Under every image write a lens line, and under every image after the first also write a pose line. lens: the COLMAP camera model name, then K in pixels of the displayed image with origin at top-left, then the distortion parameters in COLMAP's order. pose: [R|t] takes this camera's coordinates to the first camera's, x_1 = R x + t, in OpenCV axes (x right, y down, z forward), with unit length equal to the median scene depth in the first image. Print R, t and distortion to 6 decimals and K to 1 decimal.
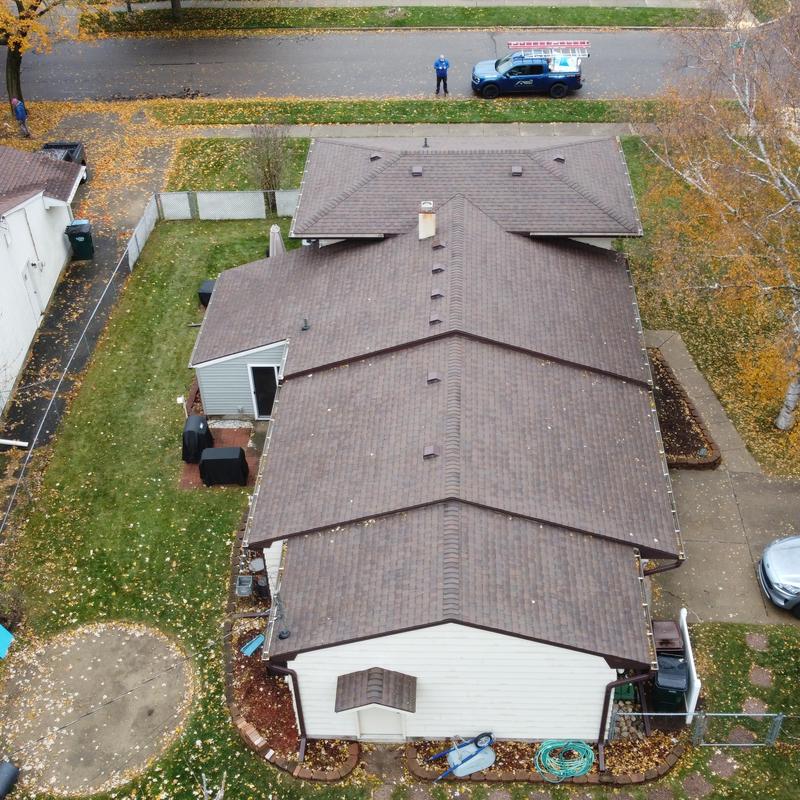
lens RADIAL K [[1069.4, 0, 398.7], [0, 1069.4, 398.6], [0, 0, 1]] dist [-0.041490, 0.000000]
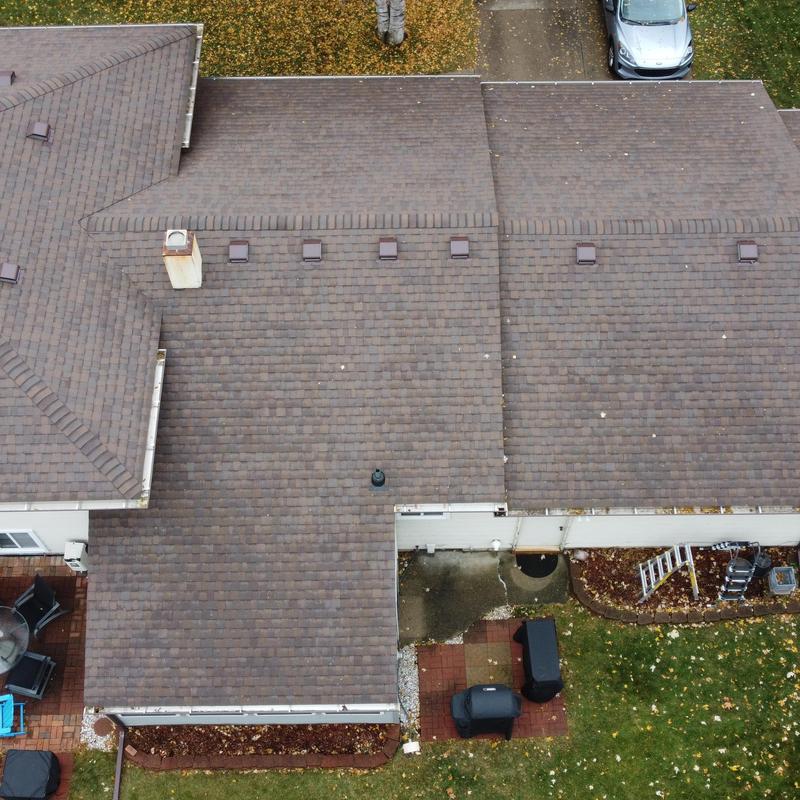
lens RADIAL K [[1069.4, 0, 402.2], [0, 1069.4, 400.9], [0, 0, 1]] dist [-0.041490, 0.000000]
pose [[-0.050304, -0.856152, 0.514269, -0.380971], [0.648998, 0.363363, 0.668407, -0.501327], [-0.759125, 0.367383, 0.537363, 0.720177]]
